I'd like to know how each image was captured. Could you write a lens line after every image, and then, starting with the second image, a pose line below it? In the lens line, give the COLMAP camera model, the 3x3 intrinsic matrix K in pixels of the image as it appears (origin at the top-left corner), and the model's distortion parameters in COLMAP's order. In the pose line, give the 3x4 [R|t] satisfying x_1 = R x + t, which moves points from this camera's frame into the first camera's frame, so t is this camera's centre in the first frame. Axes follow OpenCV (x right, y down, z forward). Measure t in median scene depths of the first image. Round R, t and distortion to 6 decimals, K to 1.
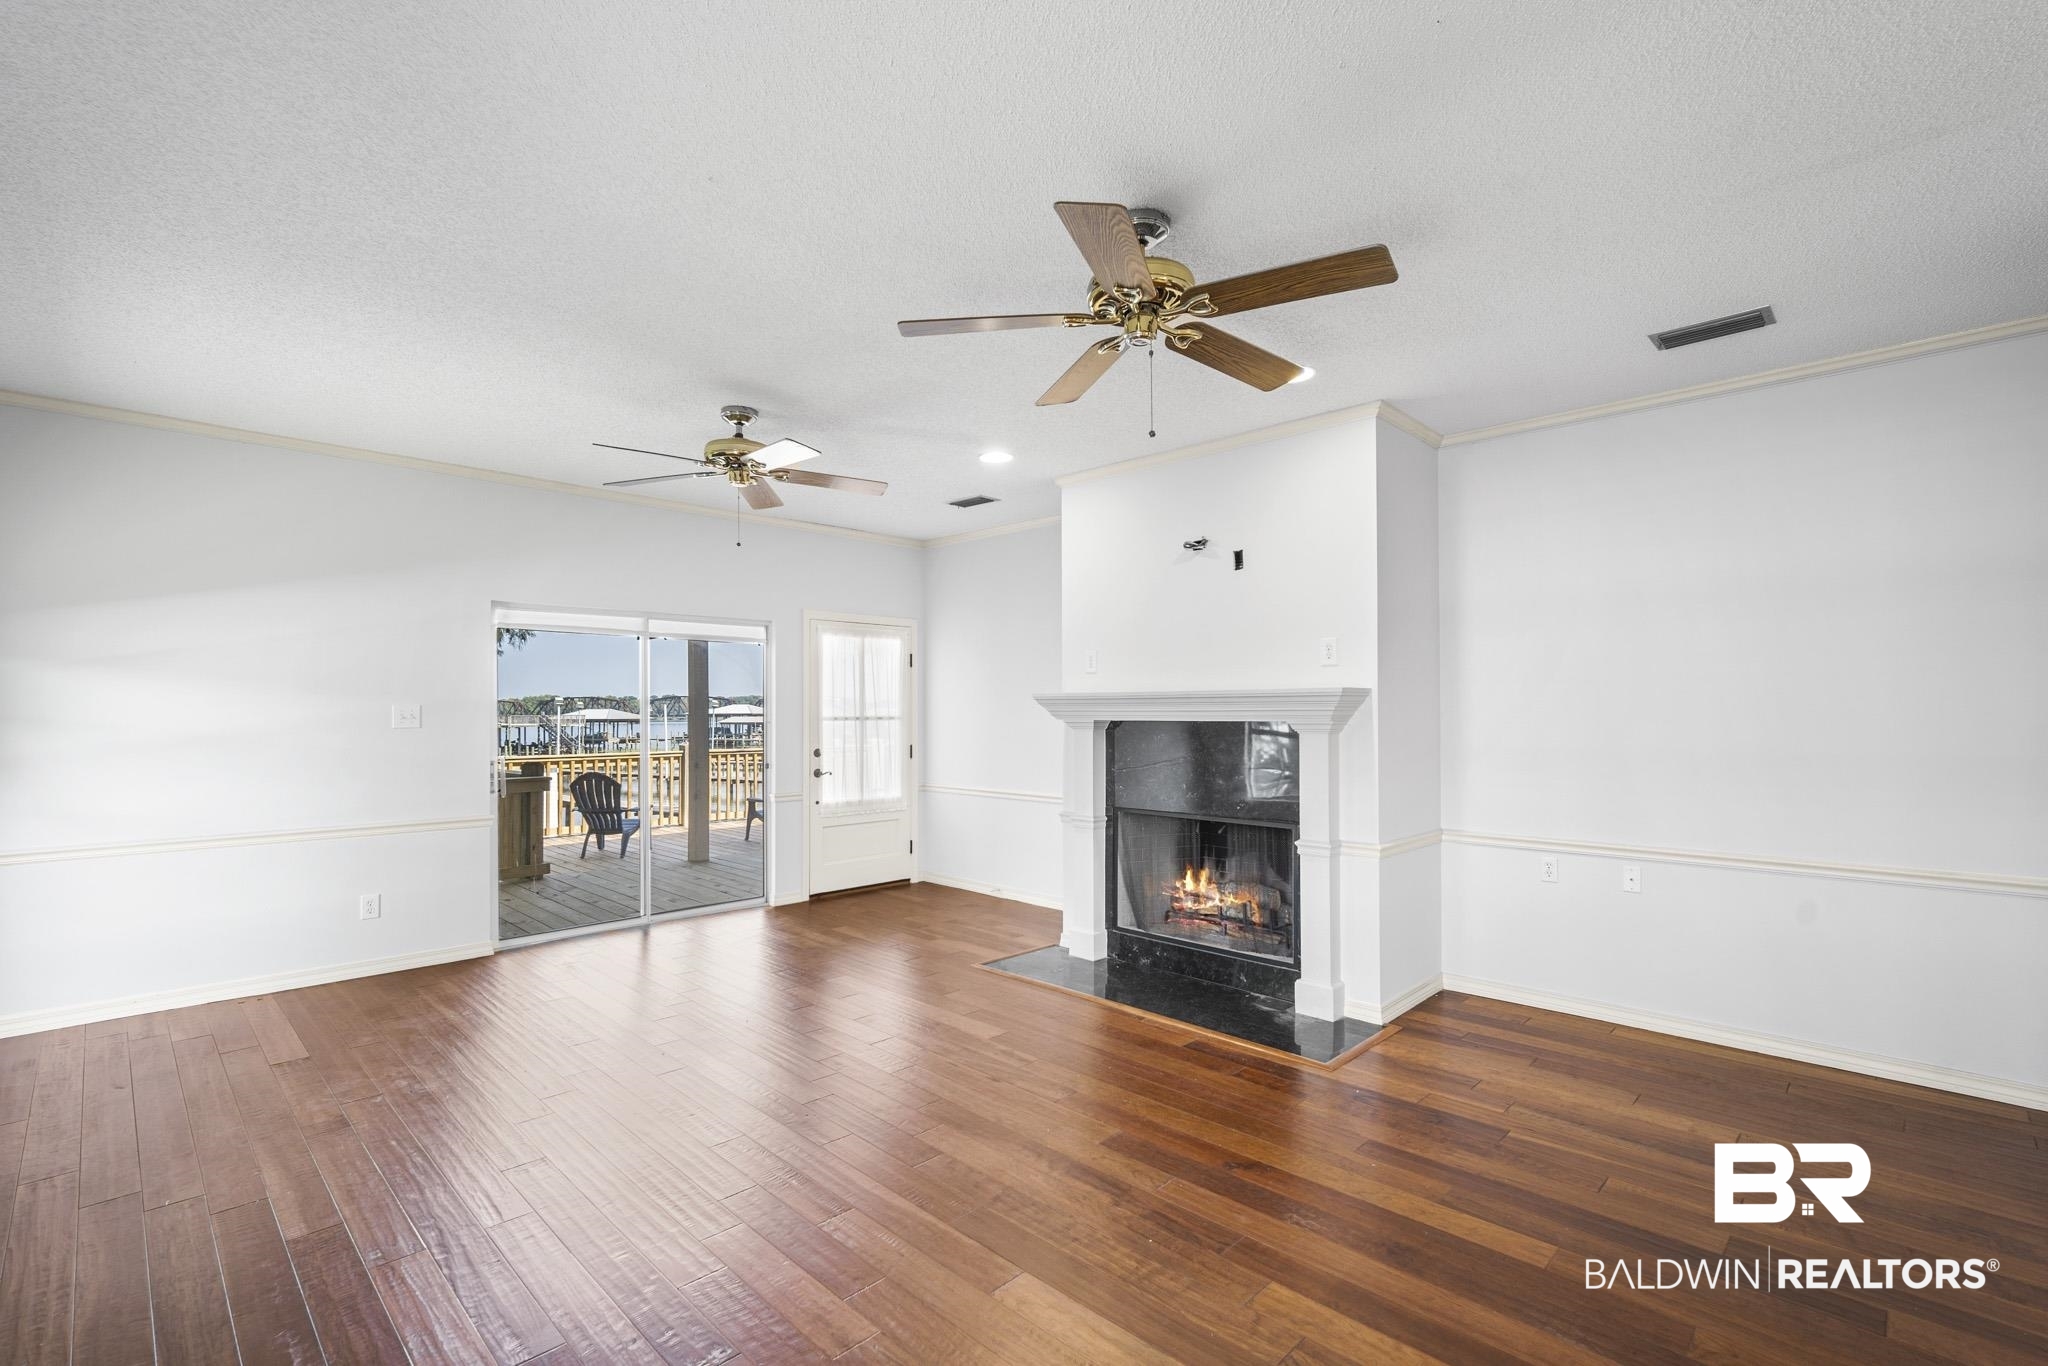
lens RADIAL K [[915.4, 0, 1027.6], [0, 915.4, 689.9], [0, 0, 1]] dist [-0.000974, 0.000027]
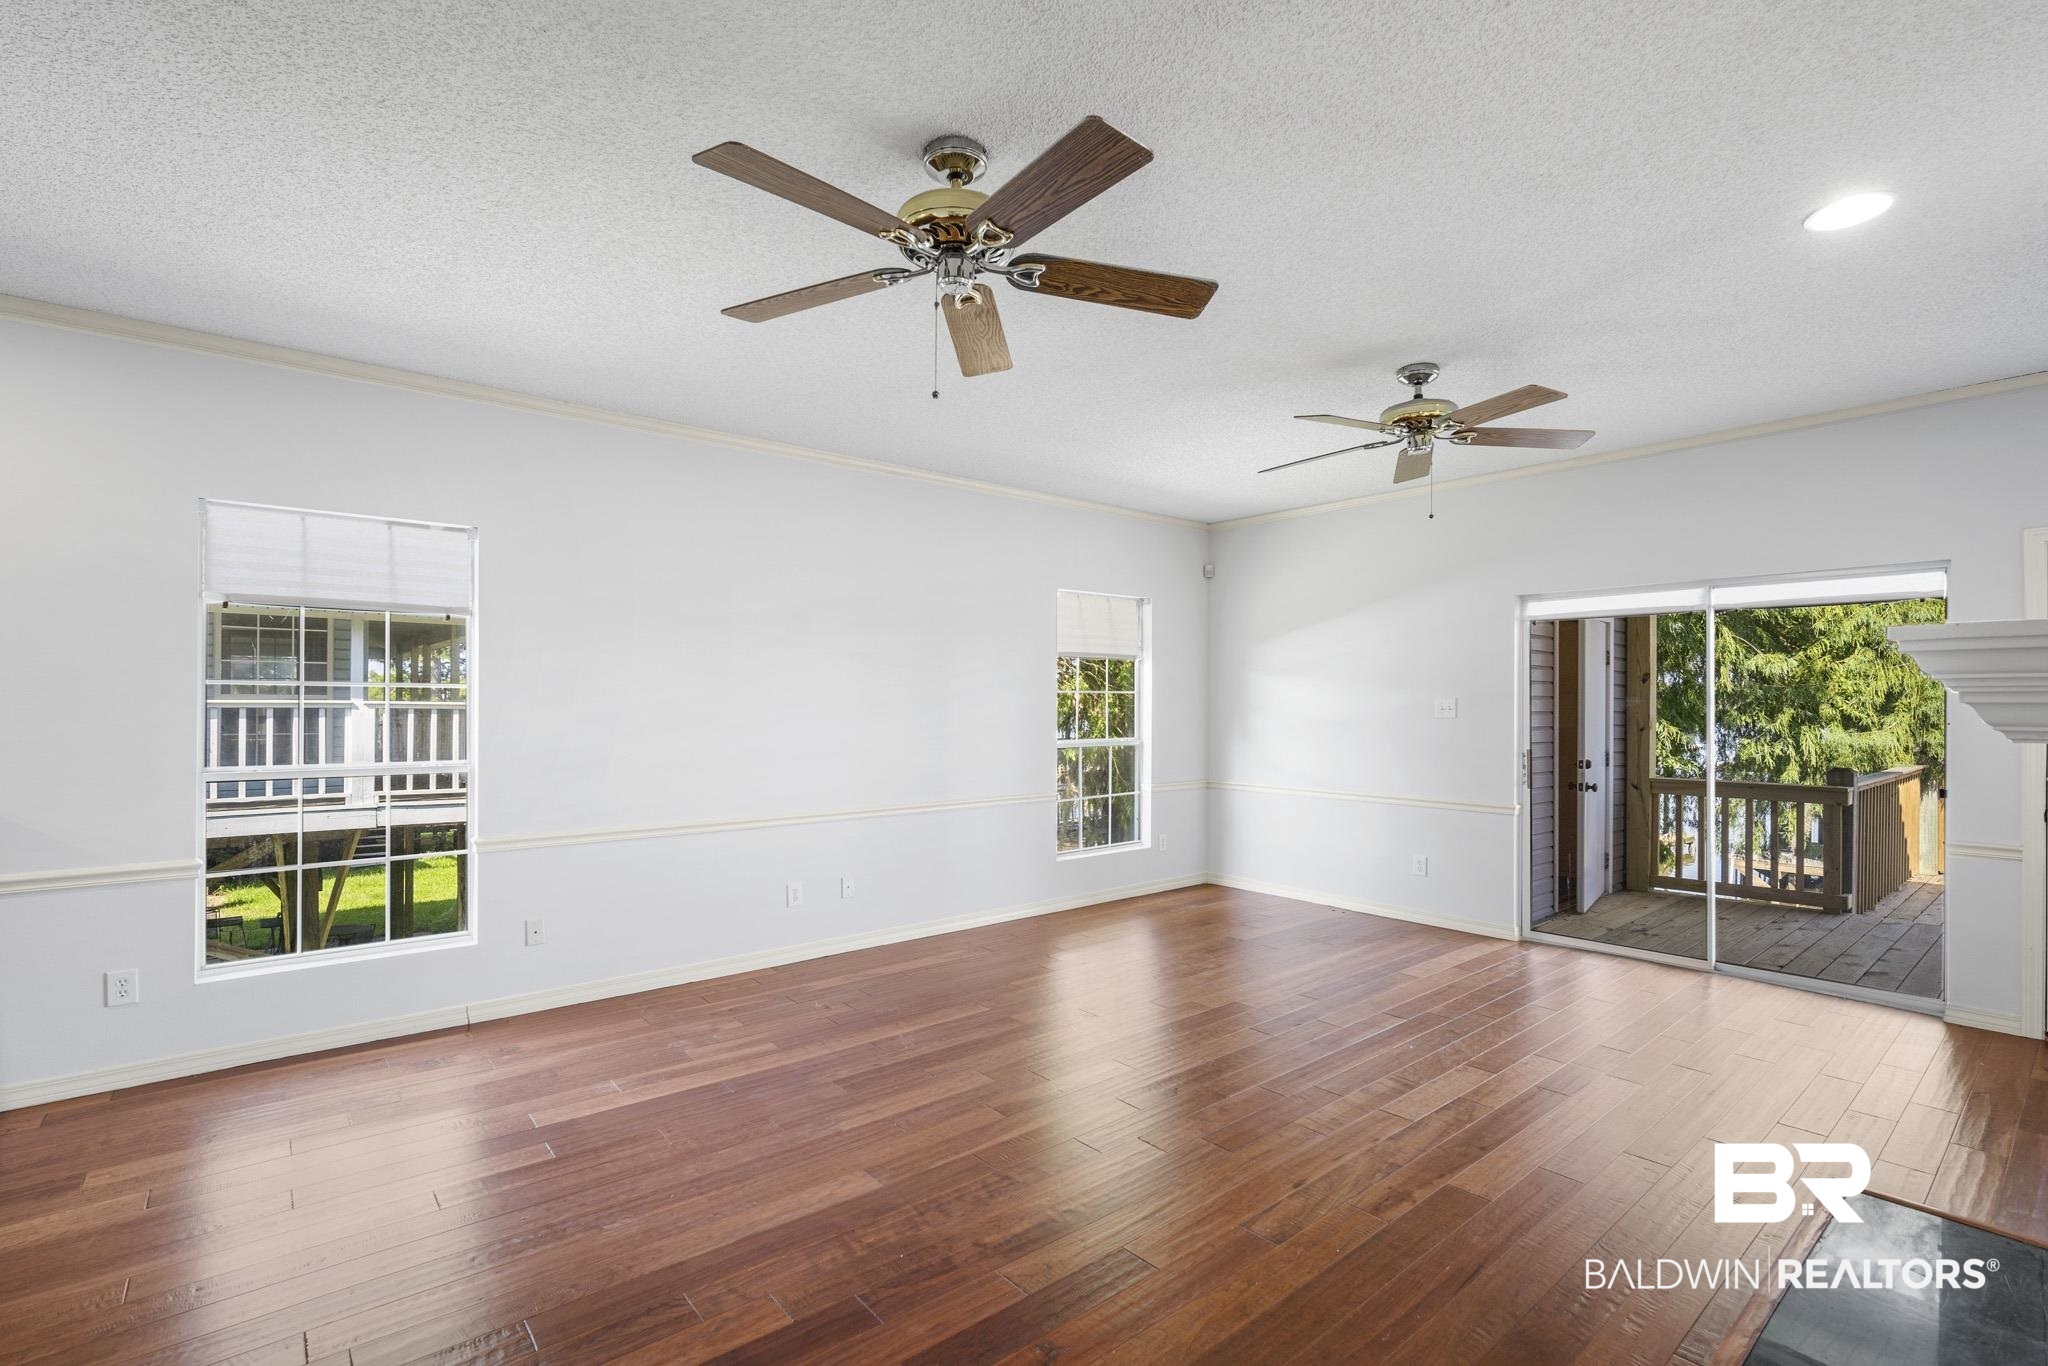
lens RADIAL K [[892.7, 0, 1023.6], [0, 892.7, 695.3], [0, 0, 1]] dist [-0.009967, 0.004108]
pose [[-0.071372, -0.011519, -0.997383, 0.528972], [0.024415, 0.999614, -0.013292, 0.015831], [0.997151, -0.025300, -0.071063, 0.603229]]
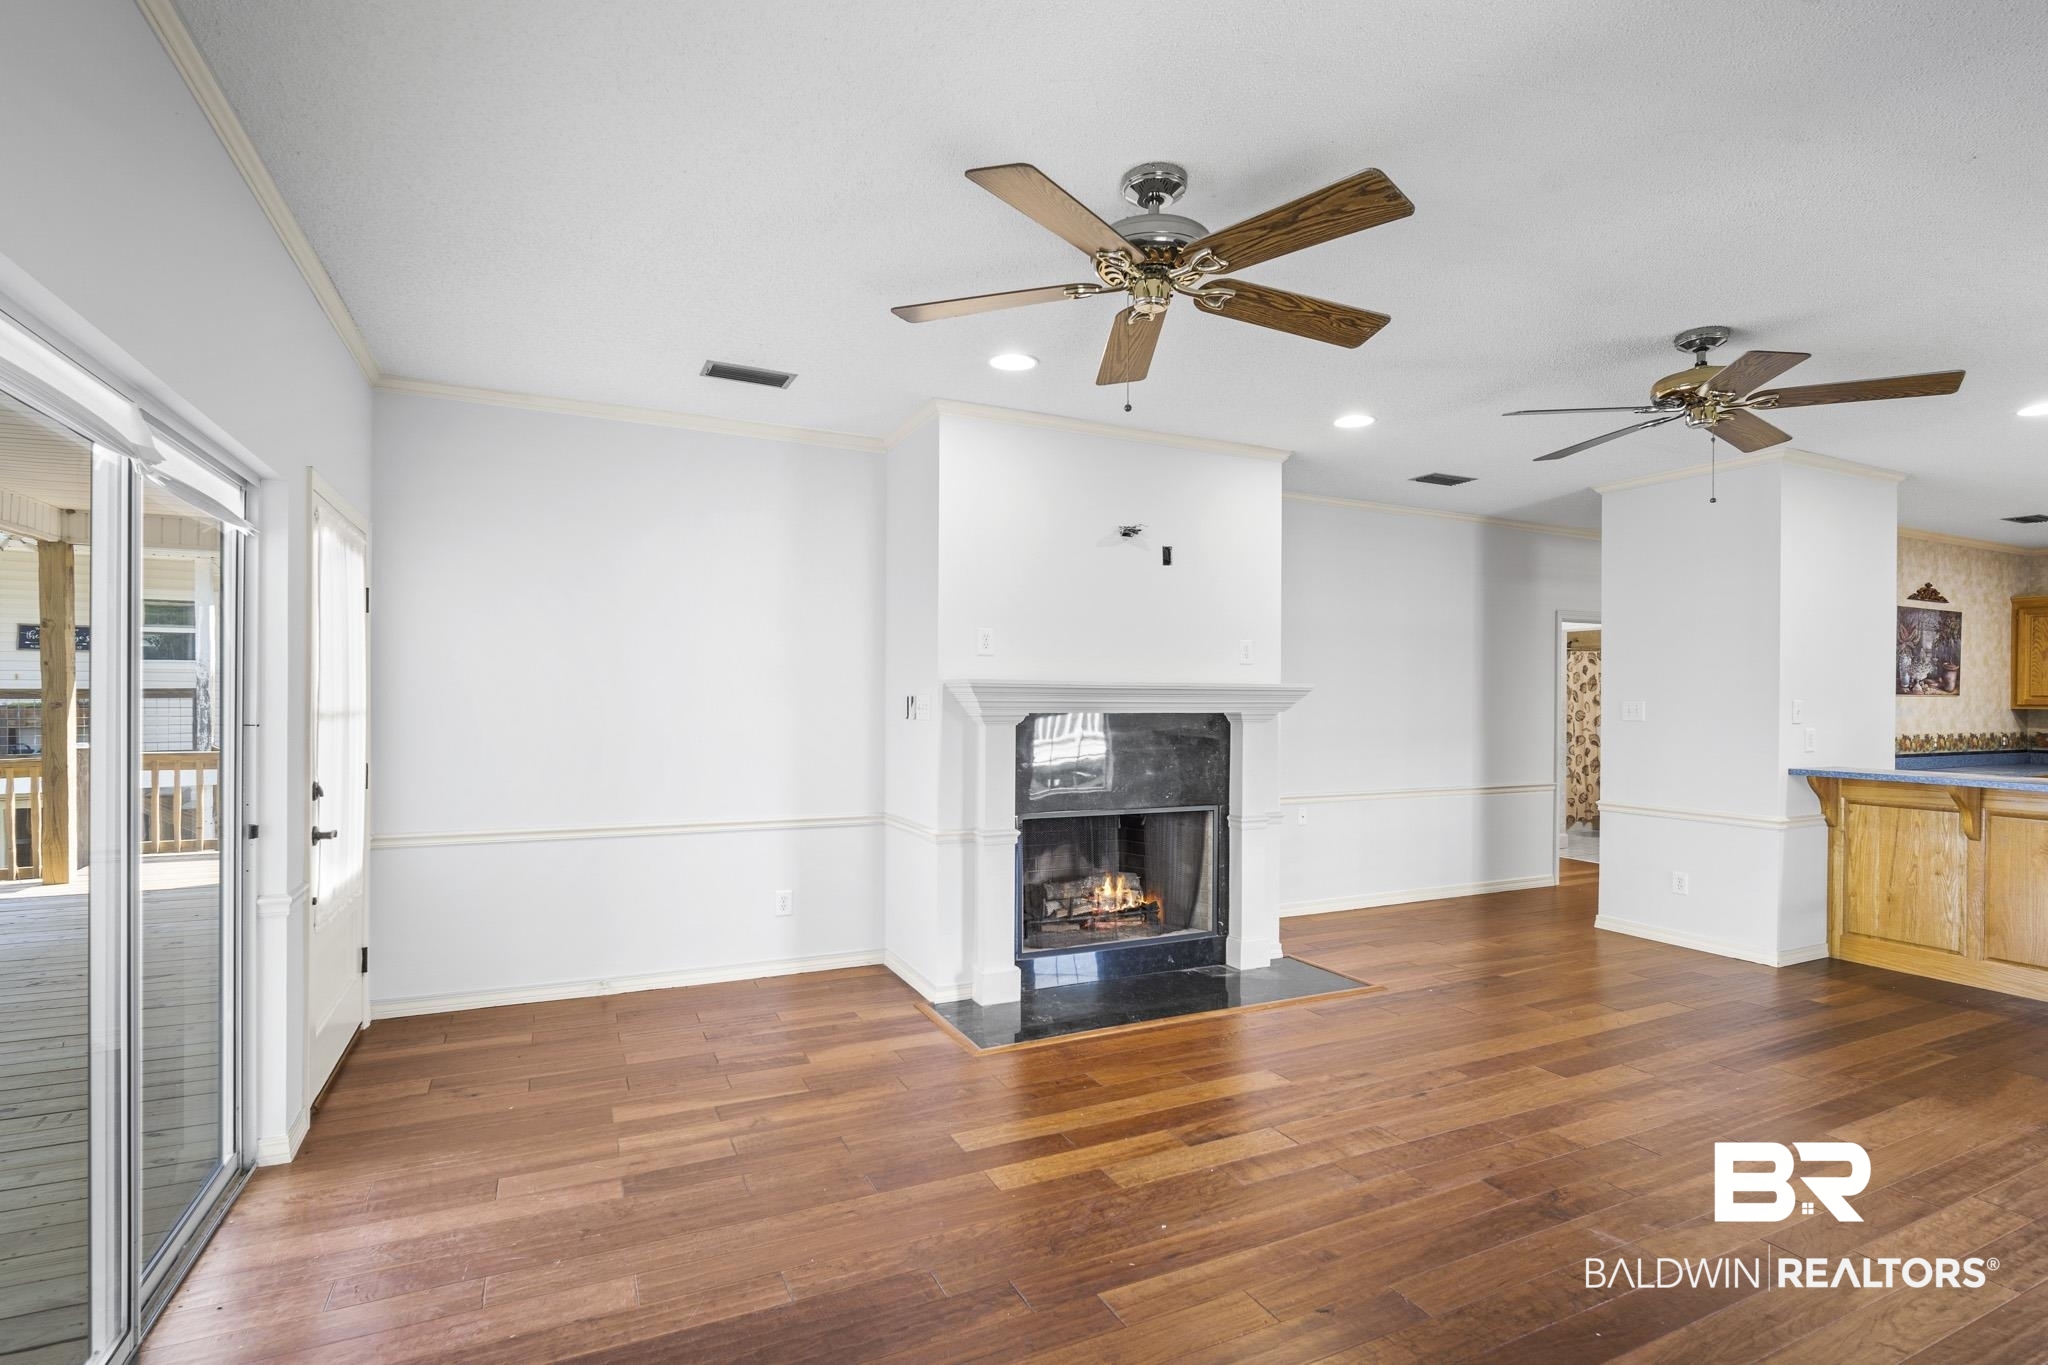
lens RADIAL K [[950.3, 0, 969.3], [0, 950.3, 700.5], [0, 0, 1]] dist [-0.002949, -0.000282]
pose [[0.353568, 0.002695, 0.935405, -0.812157], [-0.030230, 0.999506, 0.008547, 0.016715], [-0.934920, -0.031299, 0.353475, 0.796549]]
